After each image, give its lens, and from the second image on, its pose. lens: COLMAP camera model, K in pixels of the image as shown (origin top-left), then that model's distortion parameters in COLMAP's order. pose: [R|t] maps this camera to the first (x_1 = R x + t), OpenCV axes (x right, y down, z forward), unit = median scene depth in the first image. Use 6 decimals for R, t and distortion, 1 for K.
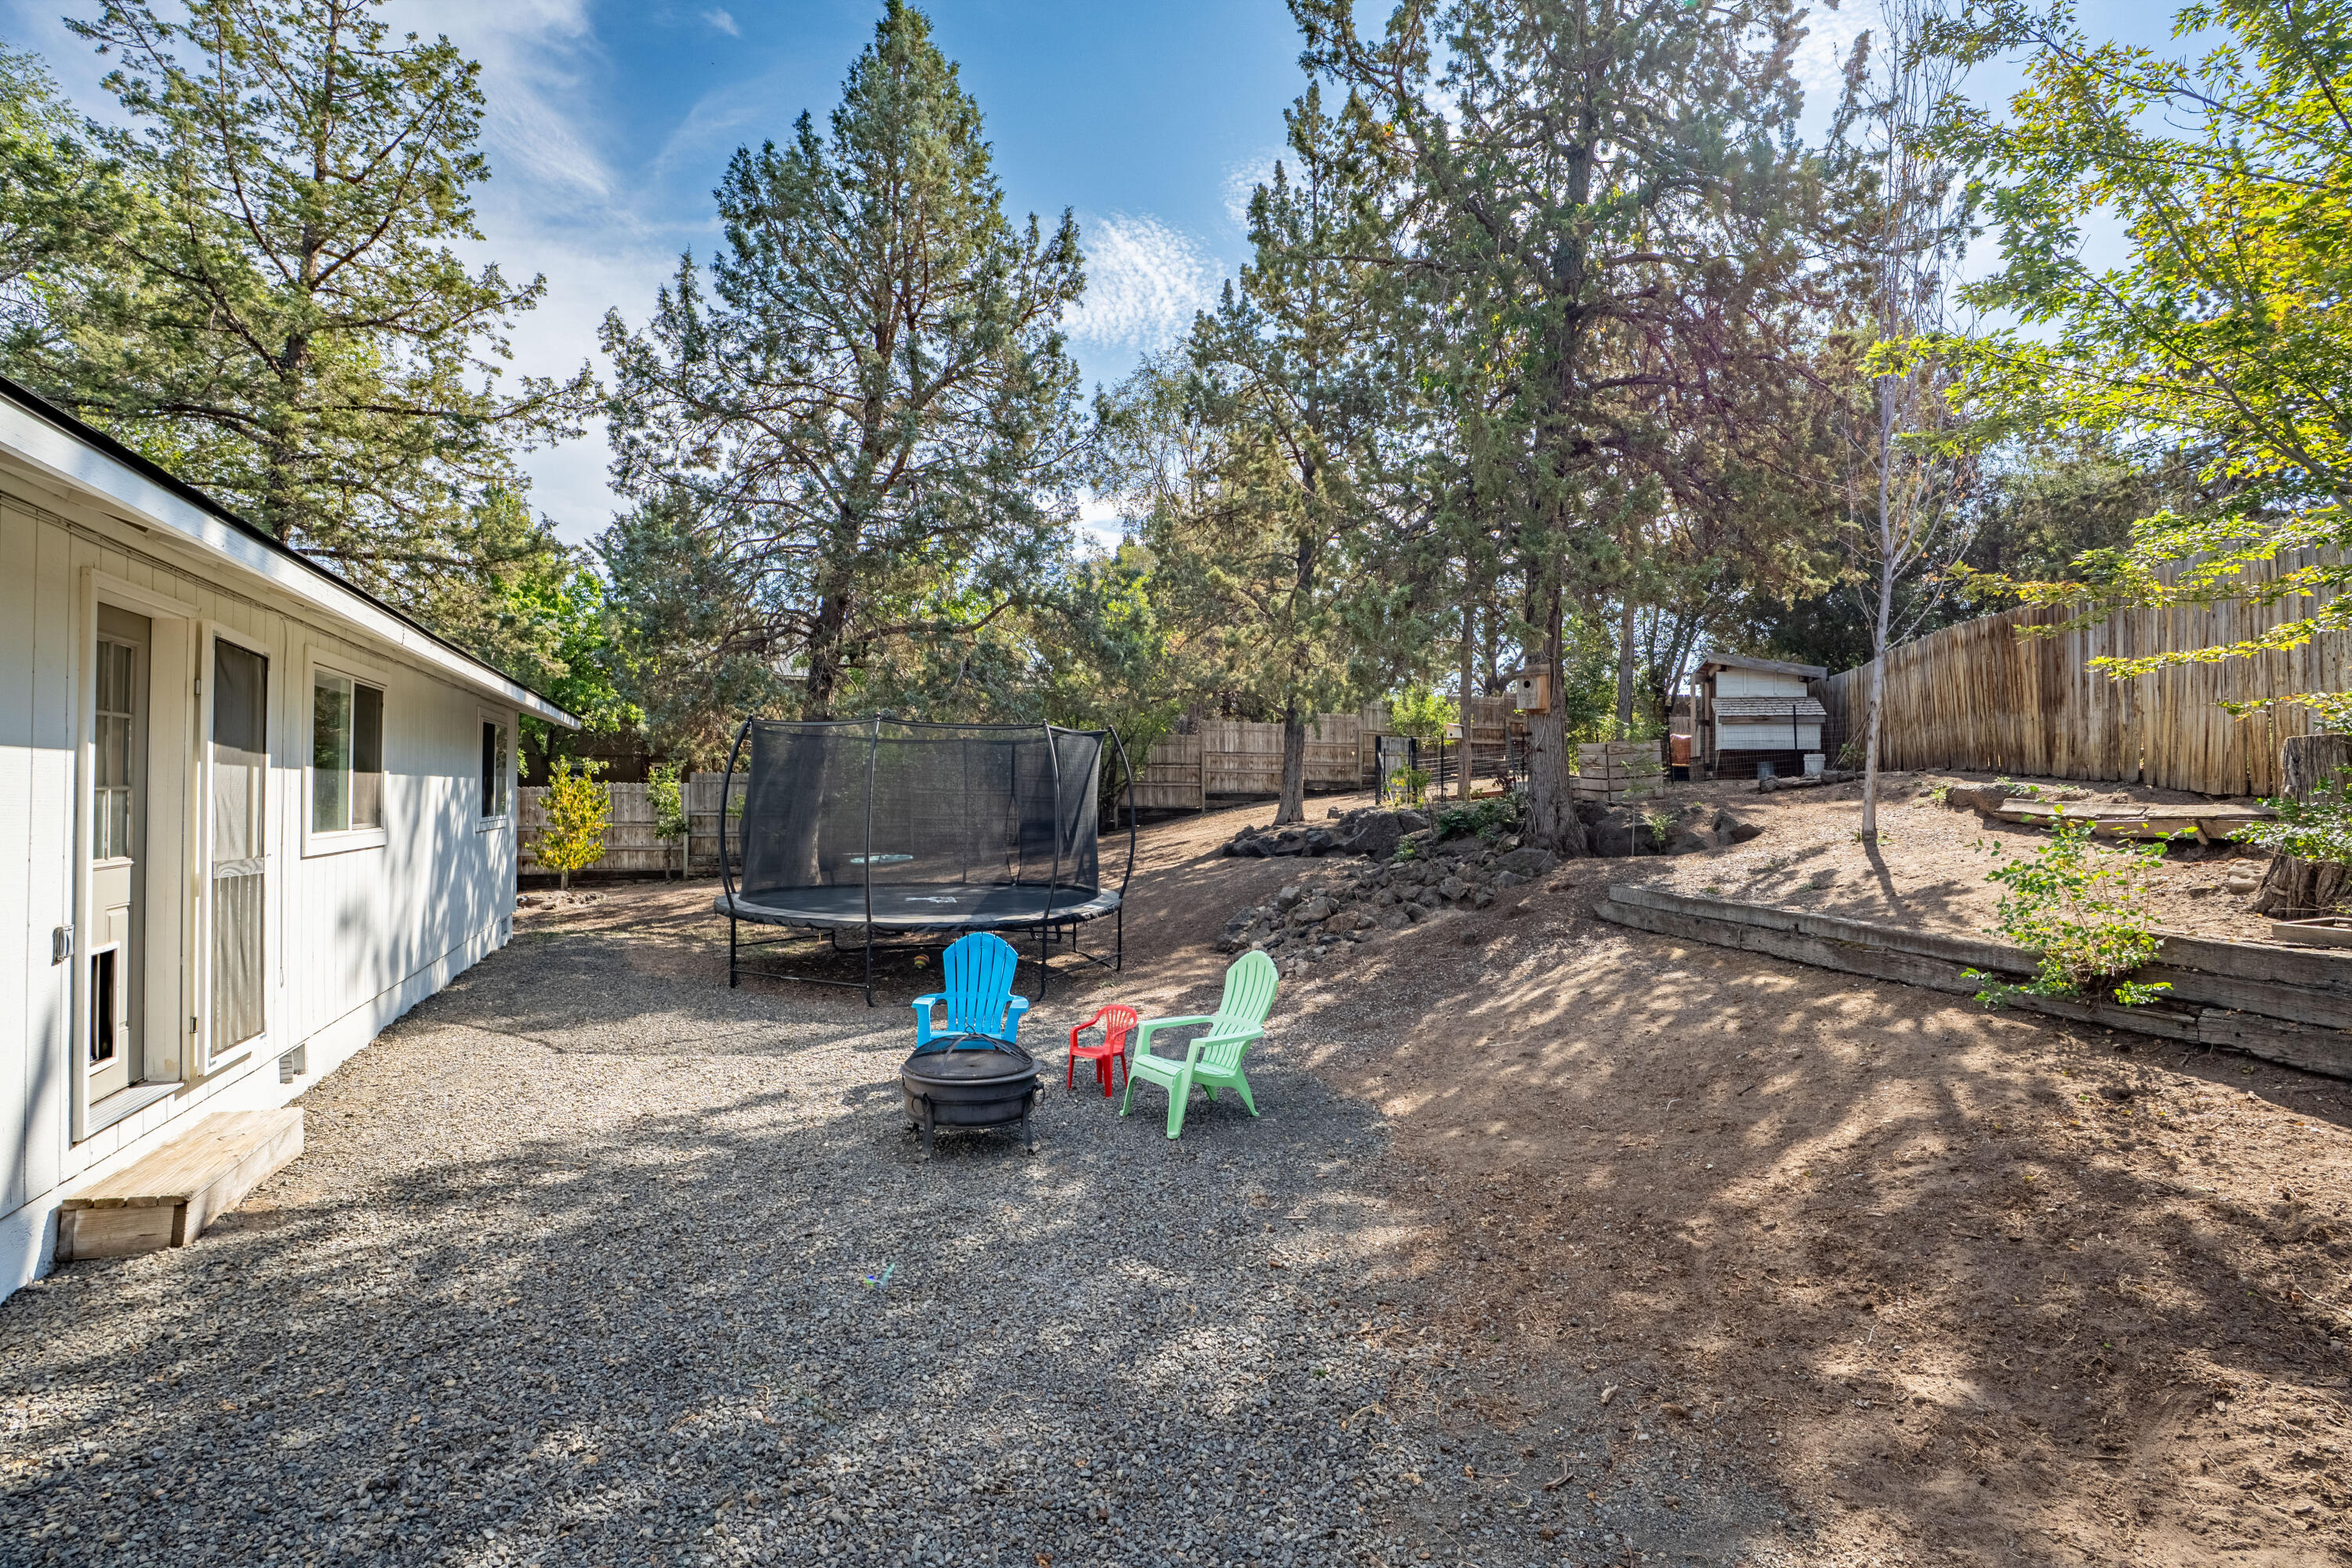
lens RADIAL K [[1081.9, 0, 1179.8], [0, 1081.9, 786.3], [0, 0, 1]] dist [-0.068241, 0.023104]
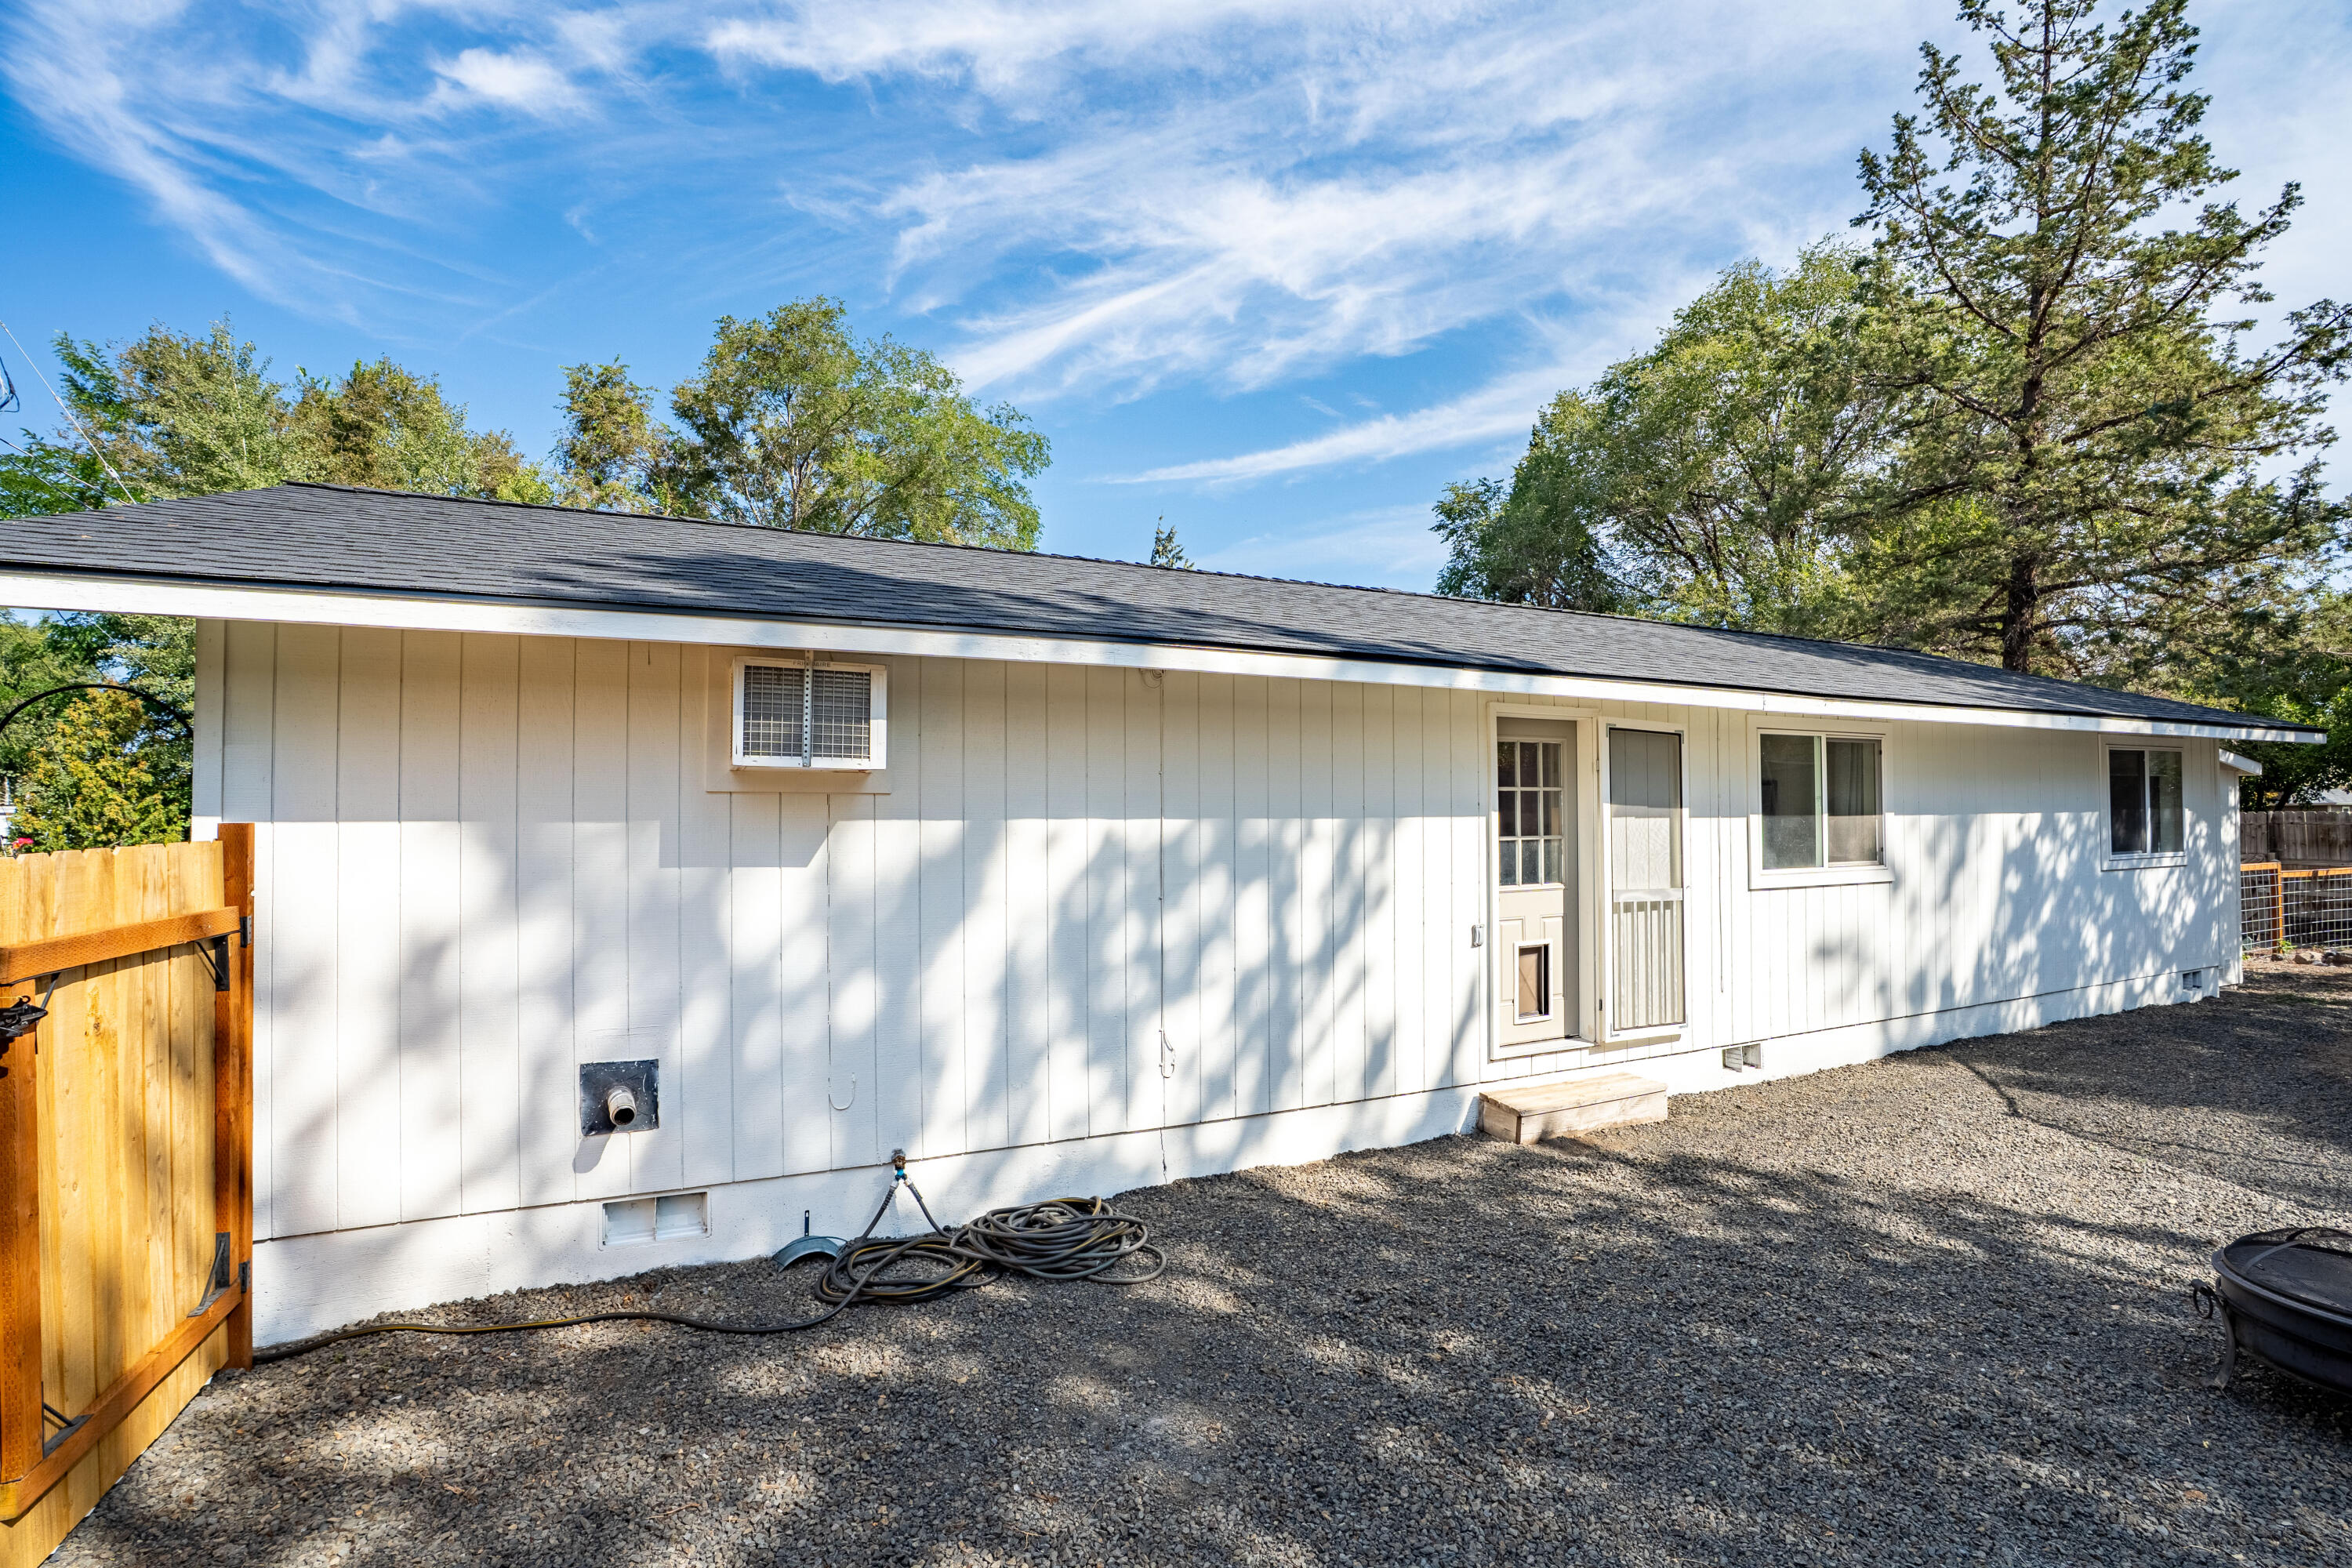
lens RADIAL K [[1081.9, 0, 1192.3], [0, 1081.9, 789.6], [0, 0, 1]] dist [-0.068241, 0.023104]
pose [[0.028681, -0.031104, -0.999105, 0.426213], [0.015654, 0.999407, -0.030665, -0.023148], [0.999466, -0.014761, 0.029151, 0.341941]]
